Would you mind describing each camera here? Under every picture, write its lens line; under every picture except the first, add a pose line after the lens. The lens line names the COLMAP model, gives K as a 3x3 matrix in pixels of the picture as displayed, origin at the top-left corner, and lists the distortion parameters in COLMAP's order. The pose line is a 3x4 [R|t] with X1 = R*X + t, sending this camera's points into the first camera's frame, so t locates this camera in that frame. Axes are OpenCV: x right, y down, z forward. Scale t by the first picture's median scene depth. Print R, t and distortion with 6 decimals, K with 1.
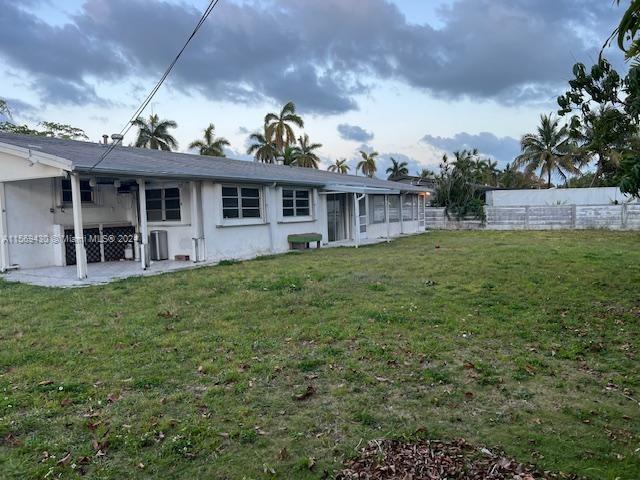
lens RADIAL K [[480.9, 0, 320.9], [0, 480.9, 240.4], [0, 0, 1]] dist [0.014025, -0.005100]
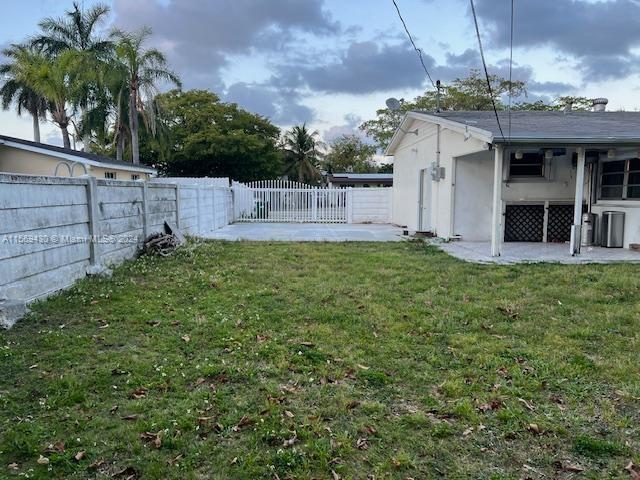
lens RADIAL K [[480.9, 0, 320.9], [0, 480.9, 240.3], [0, 0, 1]] dist [0.014025, -0.005100]
pose [[0.540633, 0.101978, -0.835055, 0.087848], [-0.066646, 0.994698, 0.078326, -0.002654], [0.838614, 0.013308, 0.544563, 0.143349]]
